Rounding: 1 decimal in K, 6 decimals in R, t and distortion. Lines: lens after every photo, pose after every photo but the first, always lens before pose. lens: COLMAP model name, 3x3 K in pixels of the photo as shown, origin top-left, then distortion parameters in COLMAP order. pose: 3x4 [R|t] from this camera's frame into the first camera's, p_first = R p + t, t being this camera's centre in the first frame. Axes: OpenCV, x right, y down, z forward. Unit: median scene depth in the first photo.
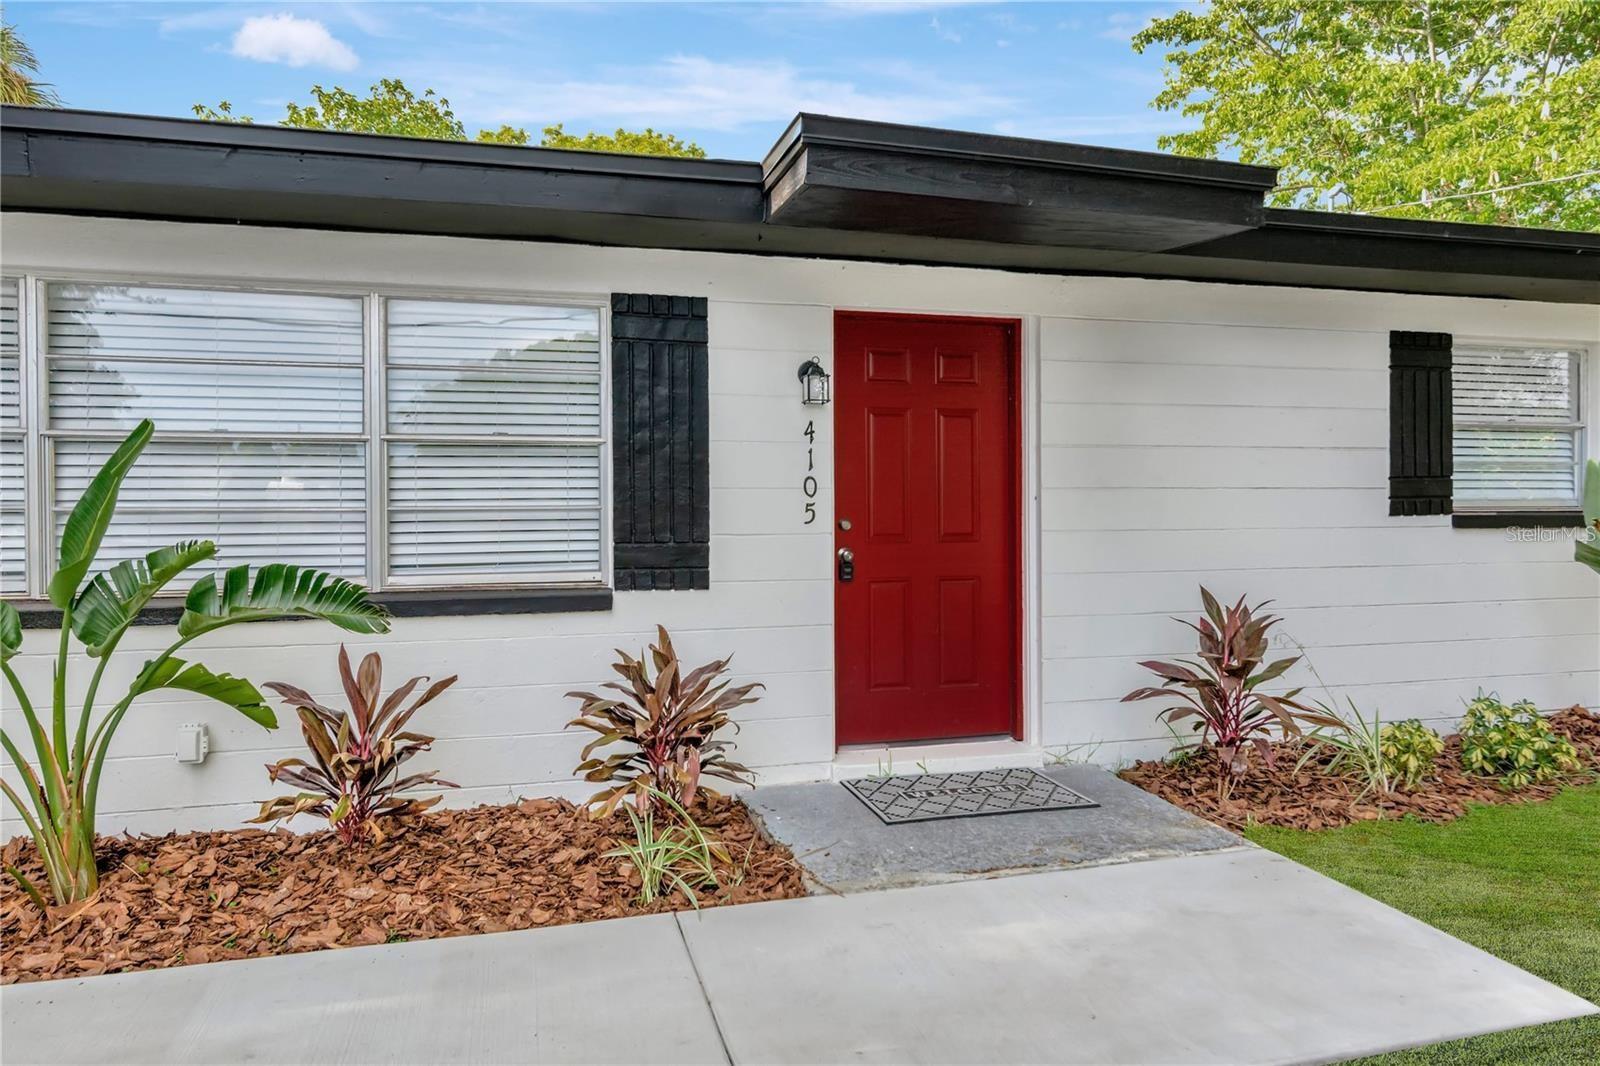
lens RADIAL K [[983.0, 0, 800.7], [0, 983.0, 521.9], [0, 0, 1]] dist [-0.000395, -0.001342]
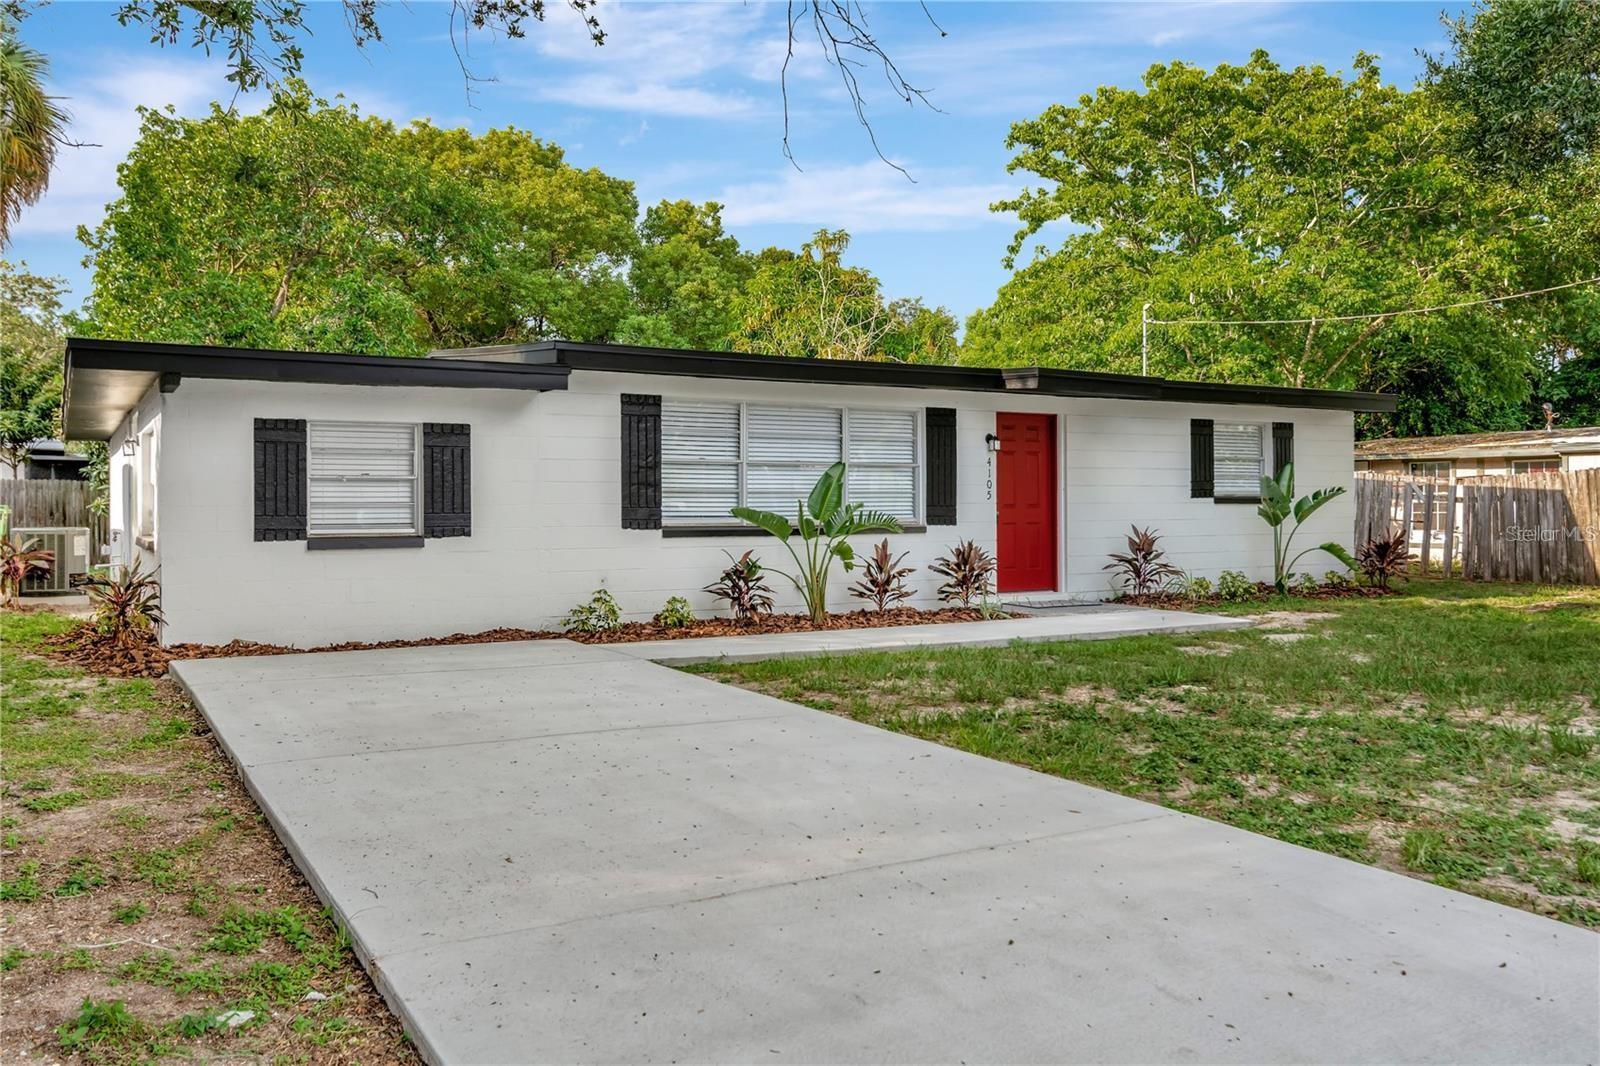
lens RADIAL K [[1264.2, 0, 799.7], [0, 1264.2, 530.6], [0, 0, 1]] dist [0.000846, 0.000364]
pose [[0.959097, -0.003769, 0.283052, -1.261311], [0.002131, 0.999979, 0.006097, 0.056239], [-0.283069, -0.005245, 0.959085, -1.785113]]
